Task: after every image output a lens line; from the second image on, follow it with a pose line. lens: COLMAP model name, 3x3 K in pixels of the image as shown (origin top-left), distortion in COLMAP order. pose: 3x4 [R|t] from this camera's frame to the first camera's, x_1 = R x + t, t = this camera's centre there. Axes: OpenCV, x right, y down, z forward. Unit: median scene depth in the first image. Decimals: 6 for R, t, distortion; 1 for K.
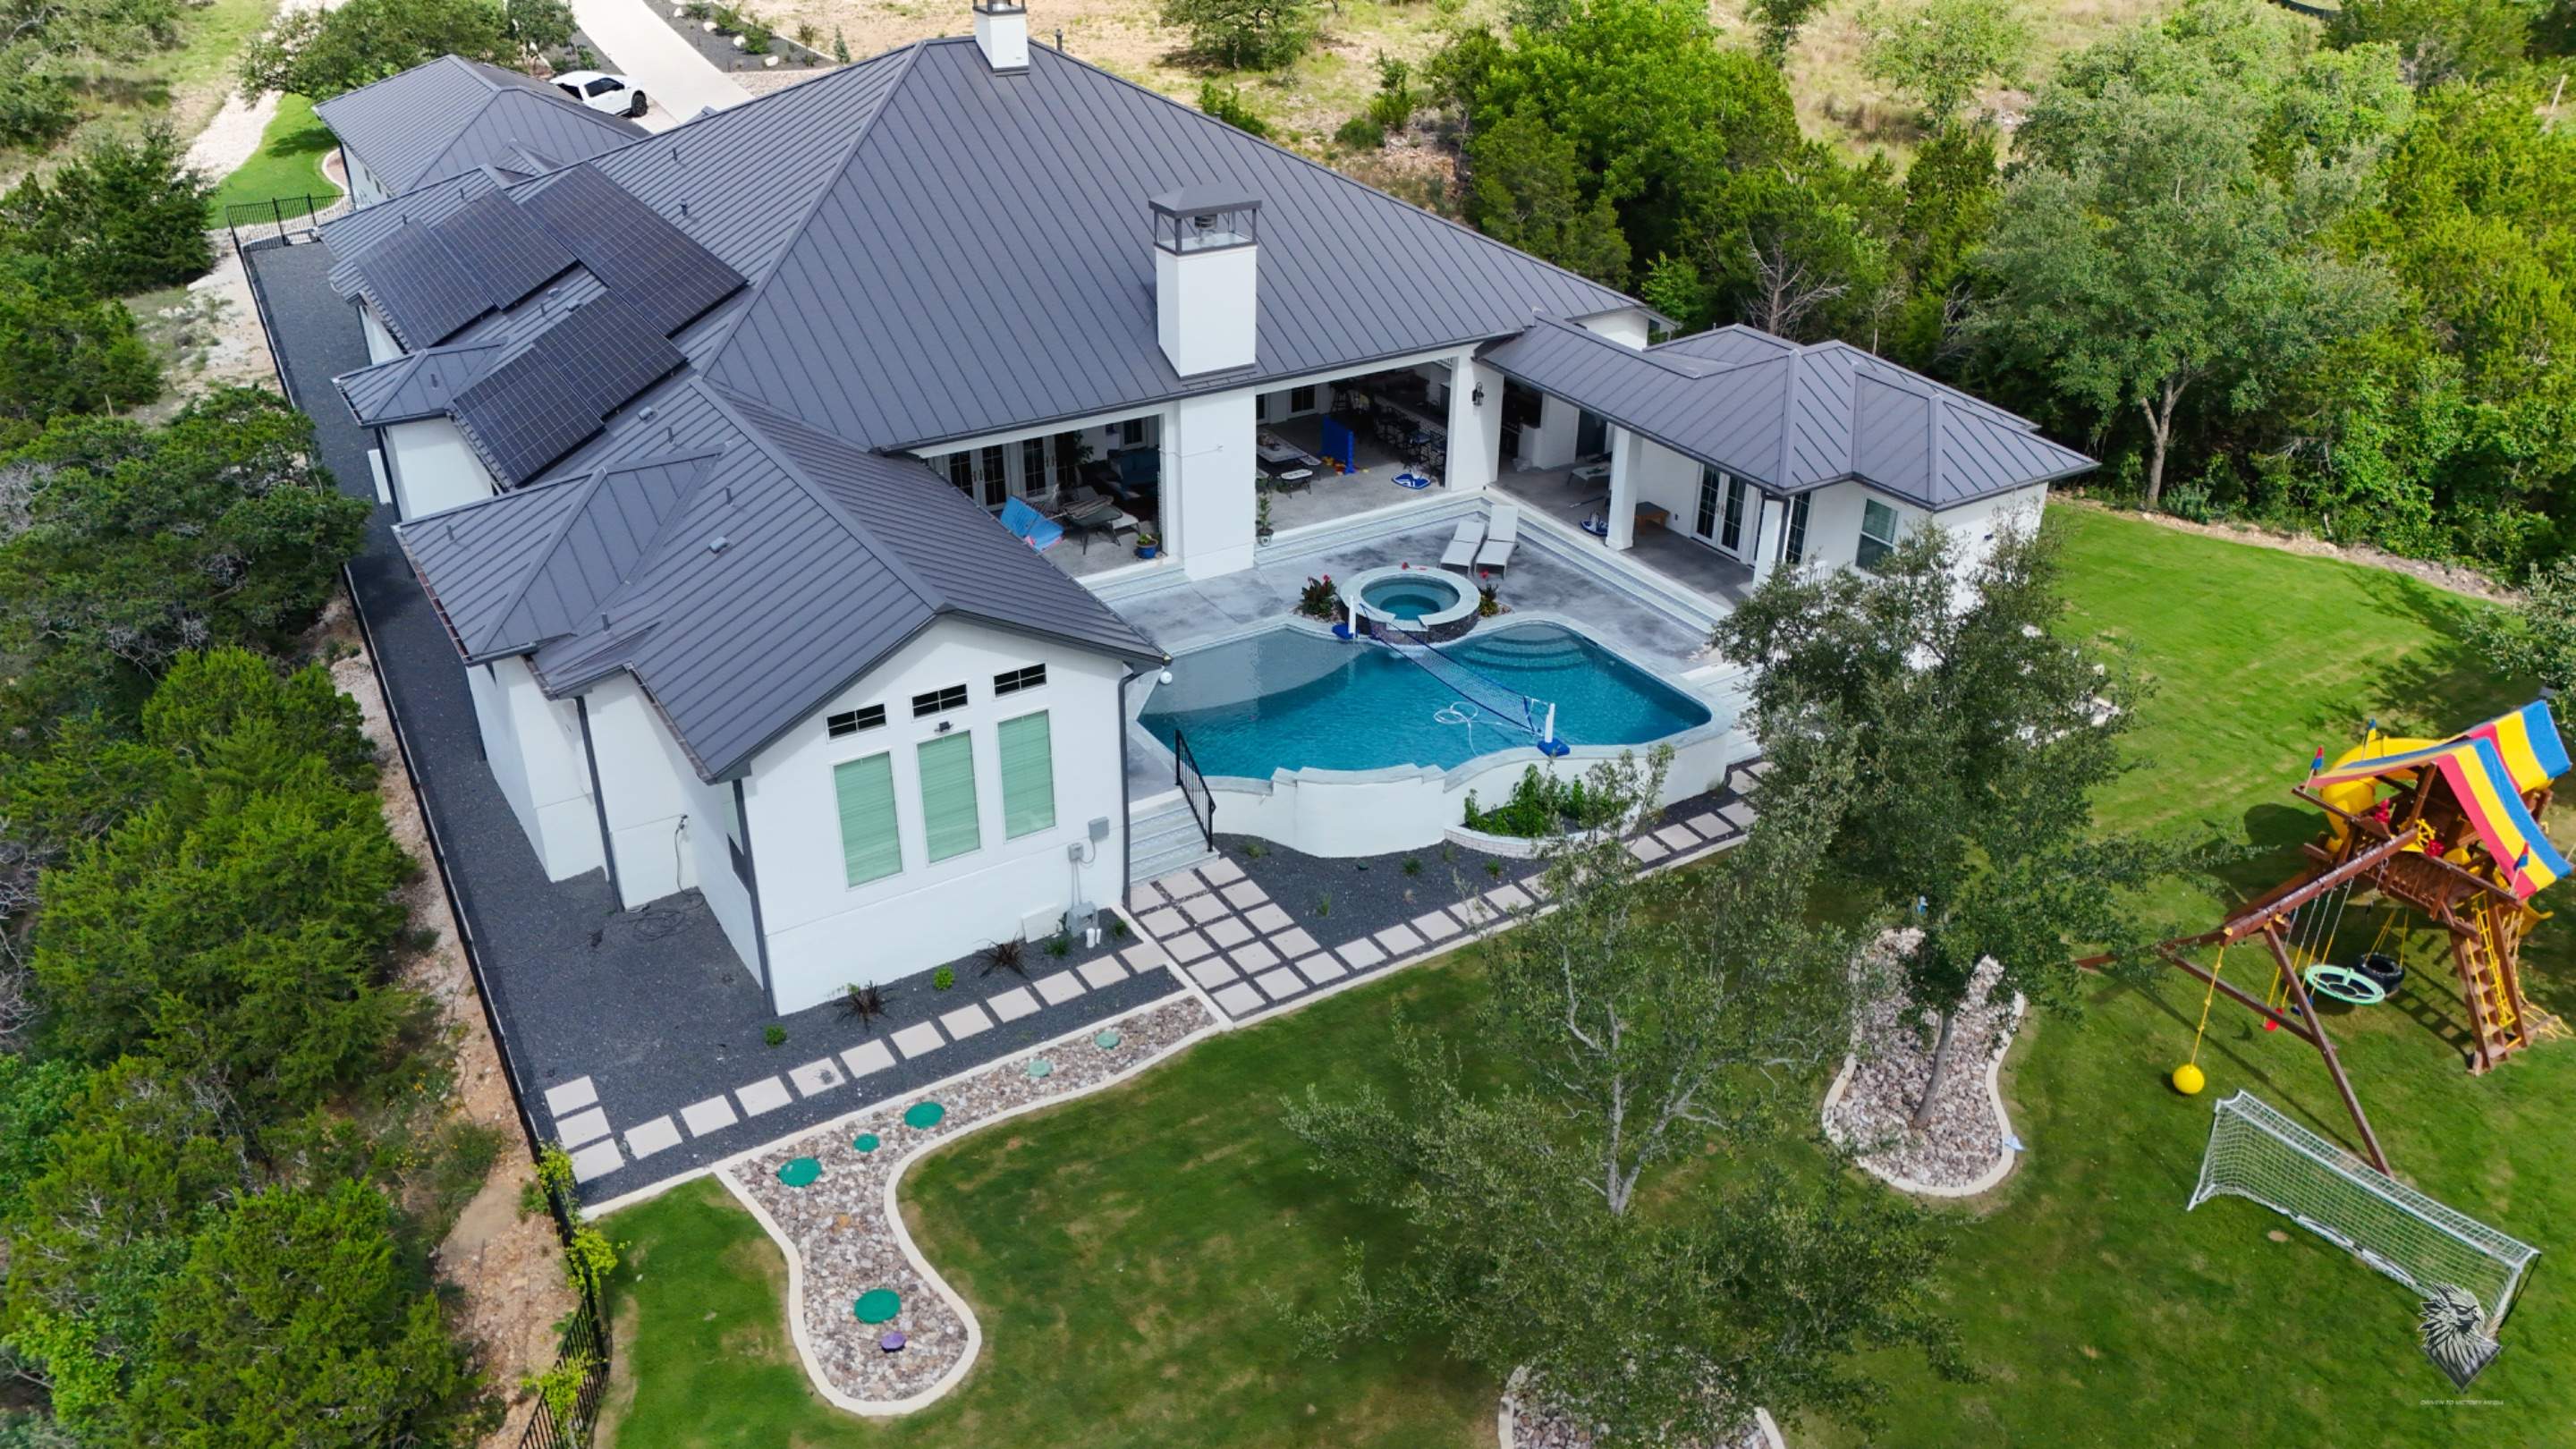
lens RADIAL K [[1887.2, 0, 1285.9], [0, 1887.2, 724.8], [0, 0, 1]] dist [0.092564, -0.110162]
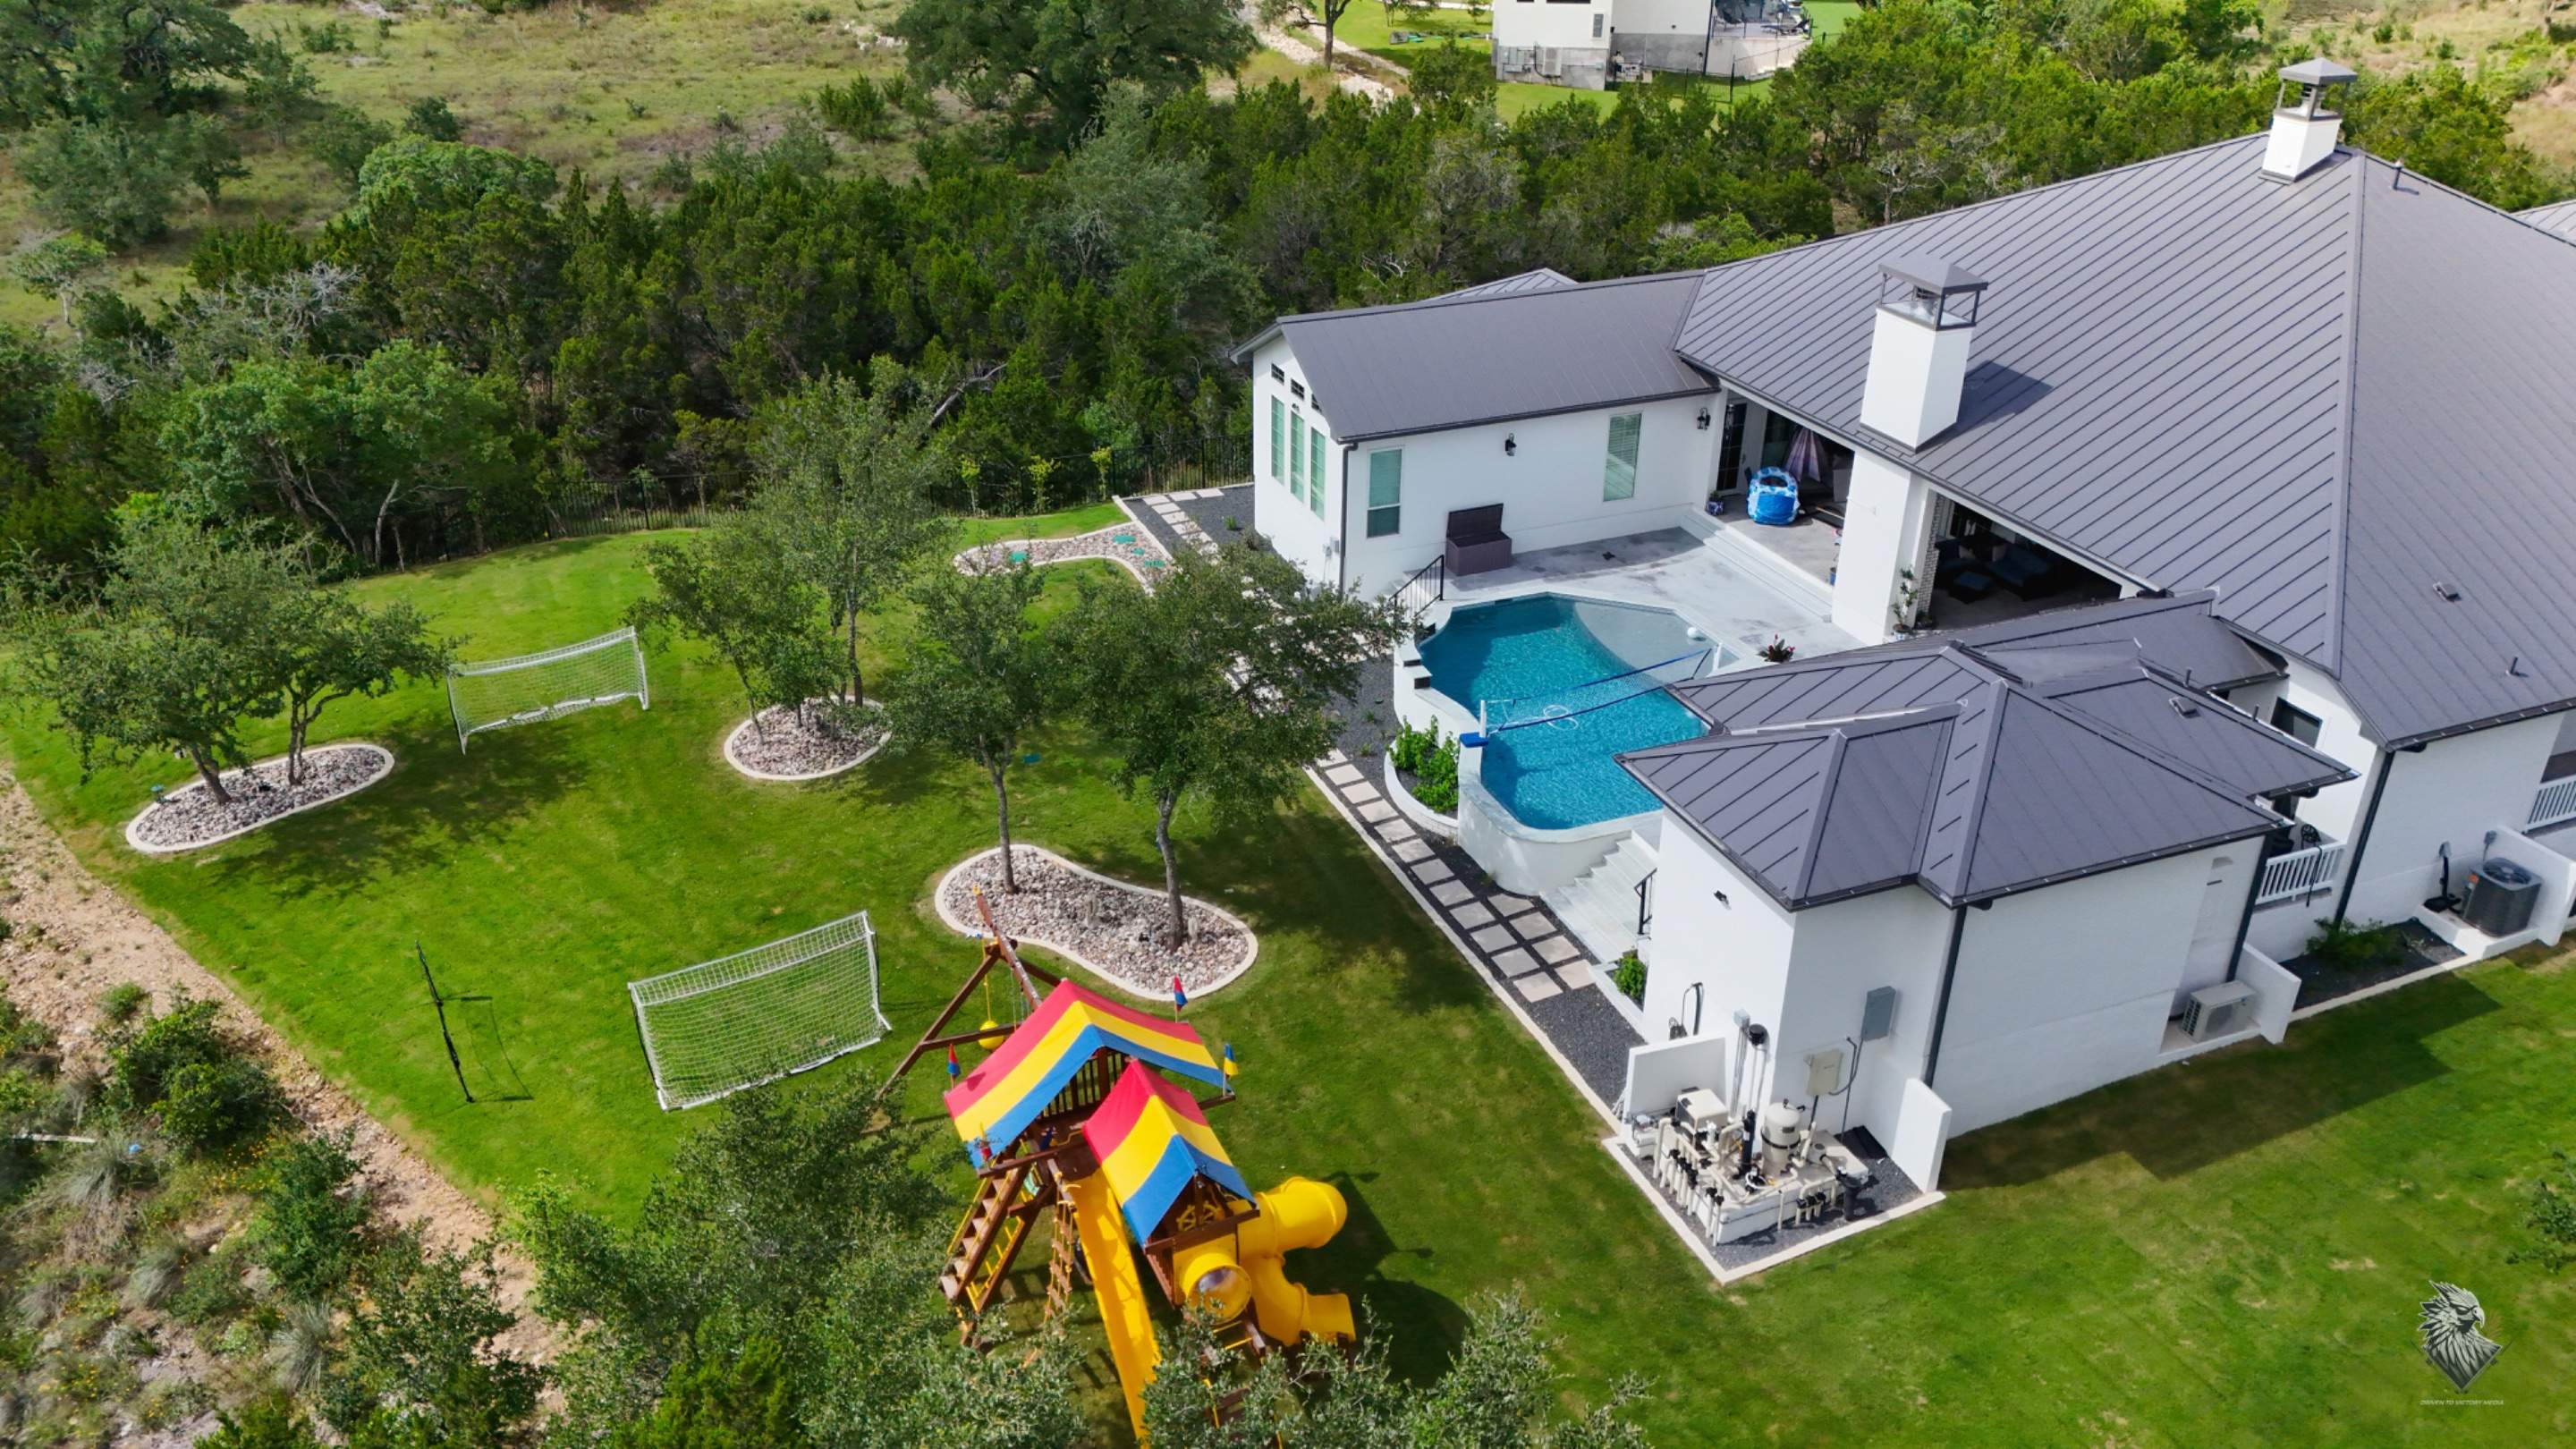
lens RADIAL K [[1887.2, 0, 1285.9], [0, 1887.2, 724.8], [0, 0, 1]] dist [0.092564, -0.110162]
pose [[-0.172252, 0.450972, -0.875759, 1.094560], [-0.473981, 0.741417, 0.475019, -0.452699], [0.863523, 0.496916, 0.086041, 0.803023]]
